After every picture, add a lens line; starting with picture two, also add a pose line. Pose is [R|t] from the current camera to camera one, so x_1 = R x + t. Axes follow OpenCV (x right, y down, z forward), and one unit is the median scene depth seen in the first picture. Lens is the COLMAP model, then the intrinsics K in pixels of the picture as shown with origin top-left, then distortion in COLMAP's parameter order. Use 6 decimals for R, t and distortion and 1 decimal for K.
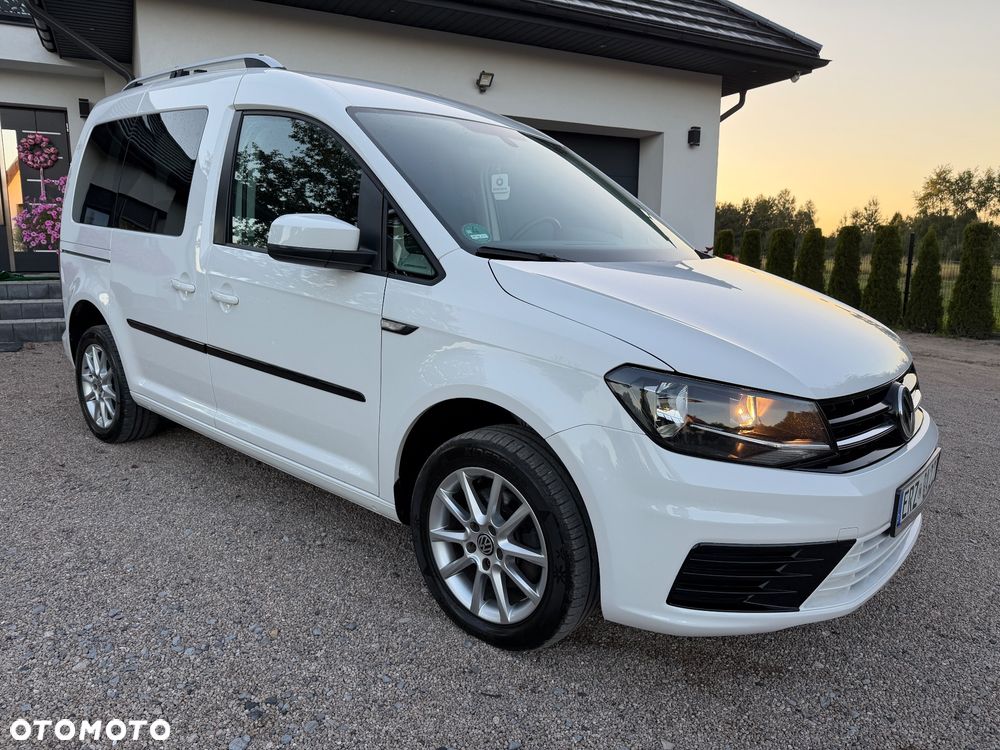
lens RADIAL K [[677.9, 0, 500.0], [0, 677.9, 375.0], [0, 0, 1]] dist [0.069727, -0.103154]
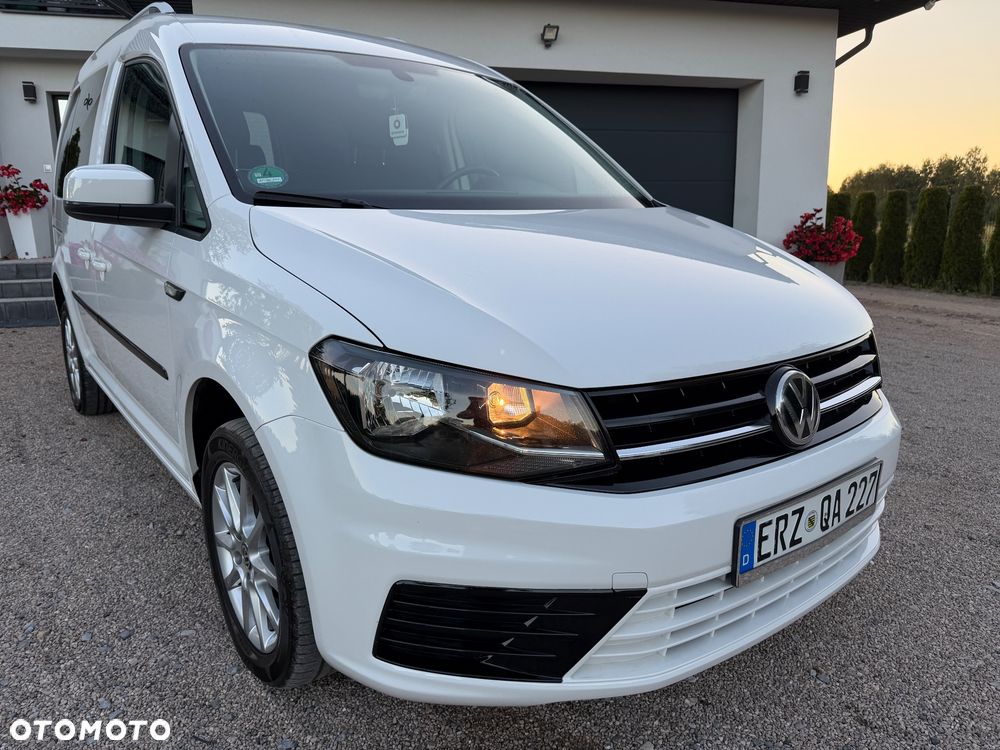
lens RADIAL K [[686.9, 0, 500.0], [0, 686.9, 375.0], [0, 0, 1]] dist [0.006052, 0.001949]
pose [[0.979987, 0.017629, -0.198277, 0.419130], [-0.011104, 0.999361, 0.033974, -0.000585], [0.198749, -0.031092, 0.979557, 0.240330]]
